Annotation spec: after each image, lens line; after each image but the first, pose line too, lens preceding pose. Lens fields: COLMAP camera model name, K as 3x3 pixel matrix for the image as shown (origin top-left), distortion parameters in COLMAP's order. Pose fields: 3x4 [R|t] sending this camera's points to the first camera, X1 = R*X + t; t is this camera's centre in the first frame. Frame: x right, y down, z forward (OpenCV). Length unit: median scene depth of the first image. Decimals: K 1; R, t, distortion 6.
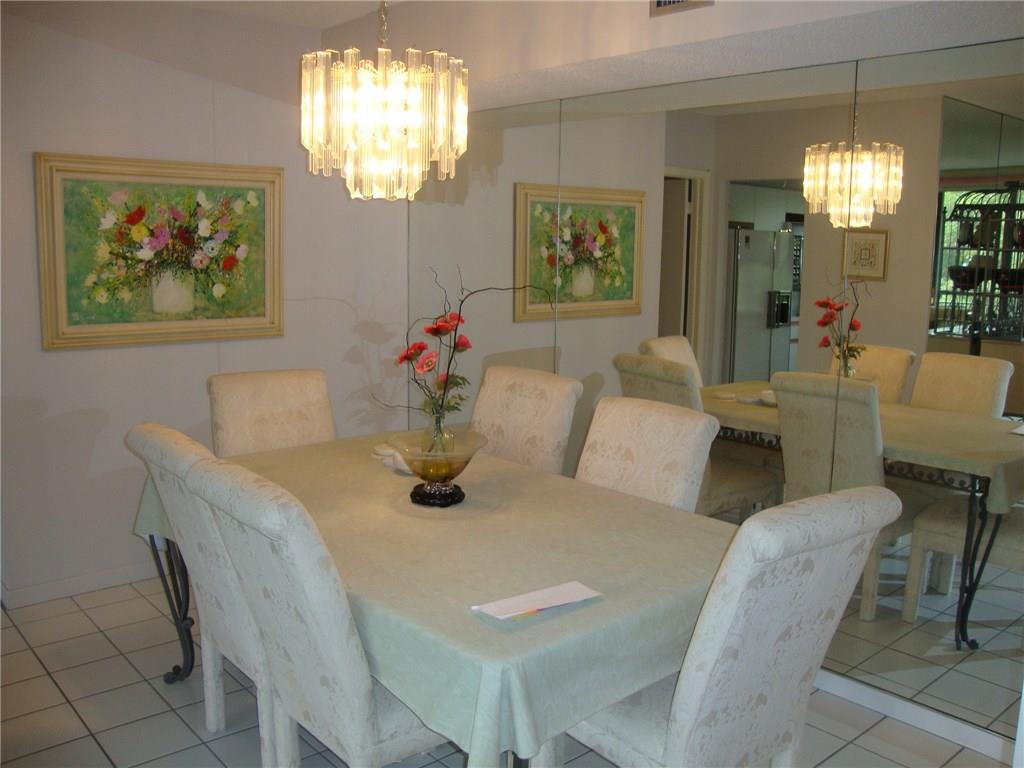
lens RADIAL K [[930.7, 0, 511.5], [0, 930.7, 384.3], [0, 0, 1]] dist [-0.201135, 0.203009]
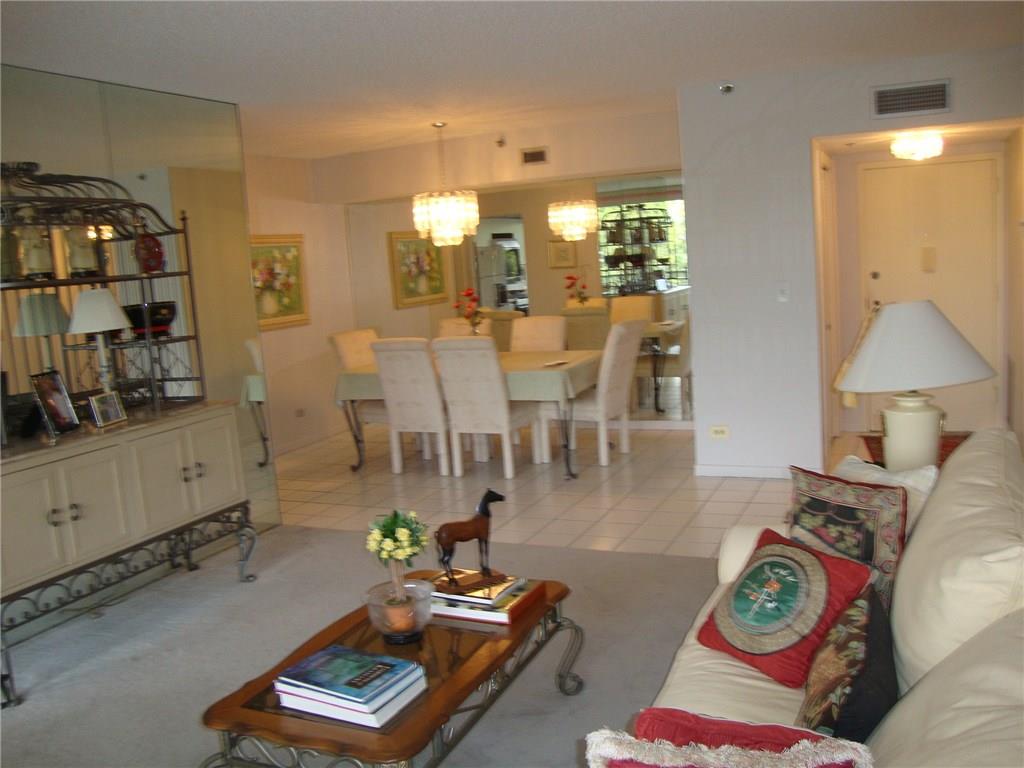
lens RADIAL K [[930.7, 0, 511.7], [0, 930.7, 384.8], [0, 0, 1]] dist [-0.201135, 0.203009]
pose [[0.909708, -0.137042, 0.391984, -0.641063], [0.146822, 0.989150, 0.005075, 0.123710], [-0.388426, 0.052935, 0.919958, -0.888823]]
